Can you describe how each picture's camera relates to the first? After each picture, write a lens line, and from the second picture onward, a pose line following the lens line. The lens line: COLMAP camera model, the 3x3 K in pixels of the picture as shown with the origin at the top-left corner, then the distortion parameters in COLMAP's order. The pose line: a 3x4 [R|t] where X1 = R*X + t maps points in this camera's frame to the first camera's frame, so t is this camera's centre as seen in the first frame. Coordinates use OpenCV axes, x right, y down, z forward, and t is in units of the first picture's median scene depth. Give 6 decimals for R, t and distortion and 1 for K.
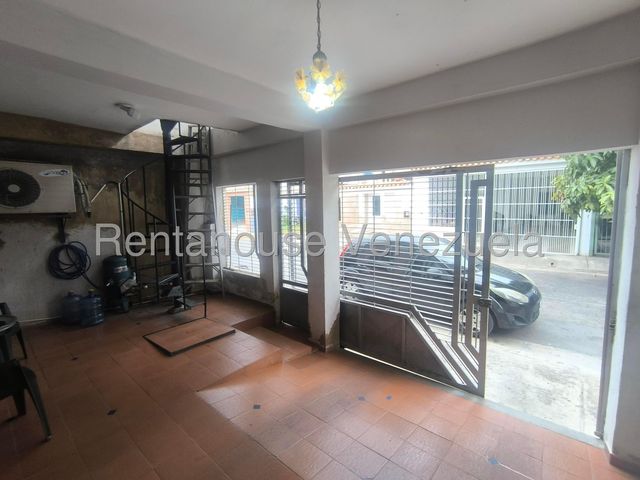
lens RADIAL K [[291.6, 0, 319.9], [0, 291.6, 234.1], [0, 0, 1]] dist [-0.030222, 0.015362]
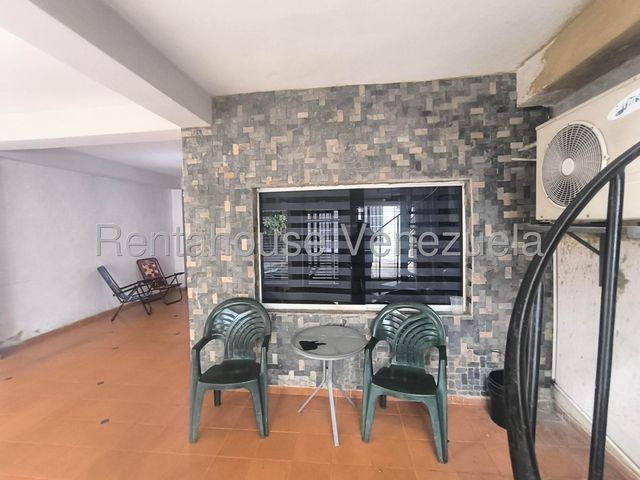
lens RADIAL K [[291.6, 0, 325.1], [0, 291.6, 233.6], [0, 0, 1]] dist [-0.030222, 0.015362]
pose [[-0.825351, 0.051898, -0.562230, -0.402973], [-0.026470, 0.991115, 0.130345, -0.086836], [0.563999, 0.122462, -0.816644, 1.014170]]
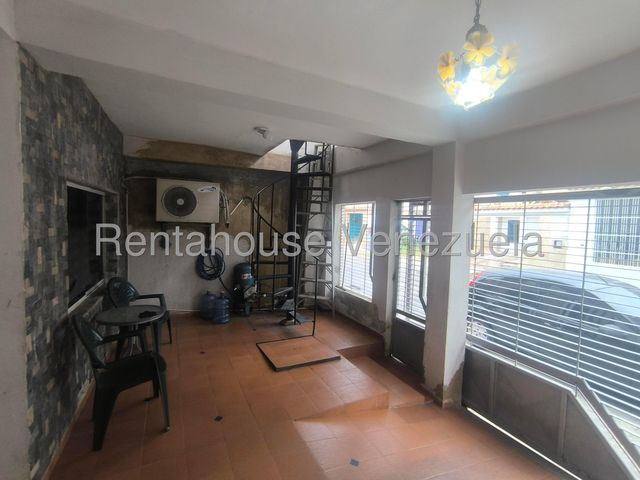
lens RADIAL K [[291.6, 0, 319.5], [0, 291.6, 235.6], [0, 0, 1]] dist [-0.030222, 0.015362]
pose [[0.920463, 0.067129, -0.385021, -0.018224], [-0.089383, 0.995187, -0.040172, -0.013997], [0.380471, 0.071391, 0.922033, 0.076078]]
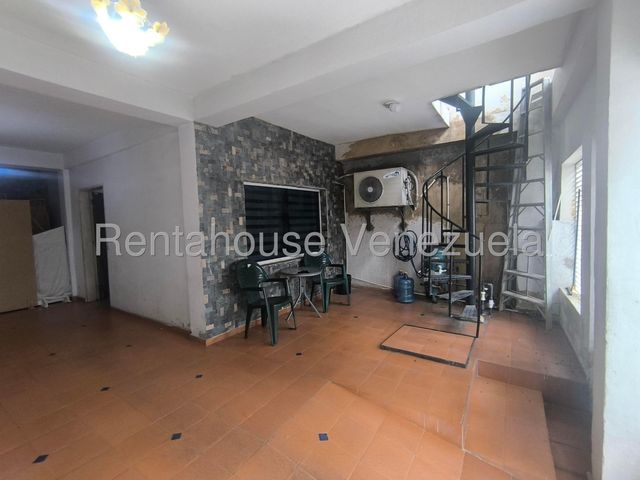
lens RADIAL K [[291.6, 0, 322.7], [0, 291.6, 234.2], [0, 0, 1]] dist [-0.030222, 0.015362]
pose [[0.128476, 0.064211, -0.989632, 0.313477], [-0.073203, 0.995793, 0.055107, 0.000921], [0.989007, 0.065364, 0.132636, 0.506557]]
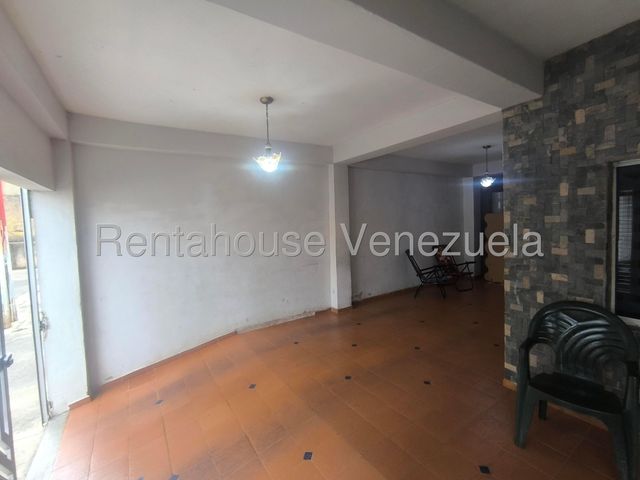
lens RADIAL K [[291.6, 0, 319.1], [0, 291.6, 235.1], [0, 0, 1]] dist [-0.030222, 0.015362]
pose [[-0.957845, 0.039095, 0.284614, -0.303699], [0.084205, 0.985392, 0.148030, -0.090547], [-0.274669, 0.165756, -0.947144, 0.994082]]
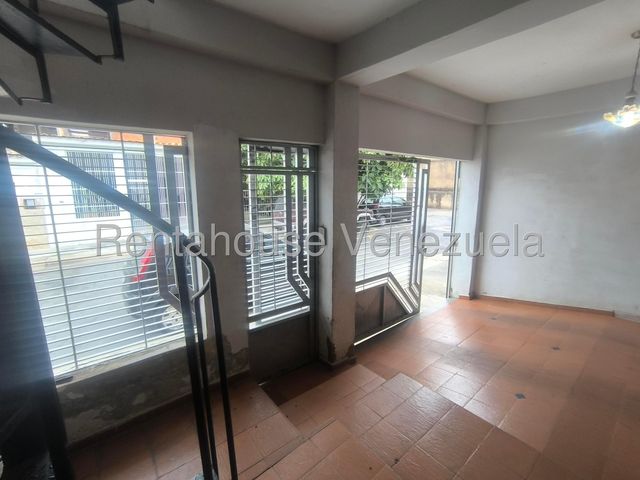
lens RADIAL K [[291.6, 0, 323.3], [0, 291.6, 237.8], [0, 0, 1]] dist [-0.030222, 0.015362]
pose [[0.195891, -0.159364, 0.967590, -0.706979], [0.101964, 0.984668, 0.141534, -0.071723], [-0.975310, 0.070934, 0.209137, 0.829119]]
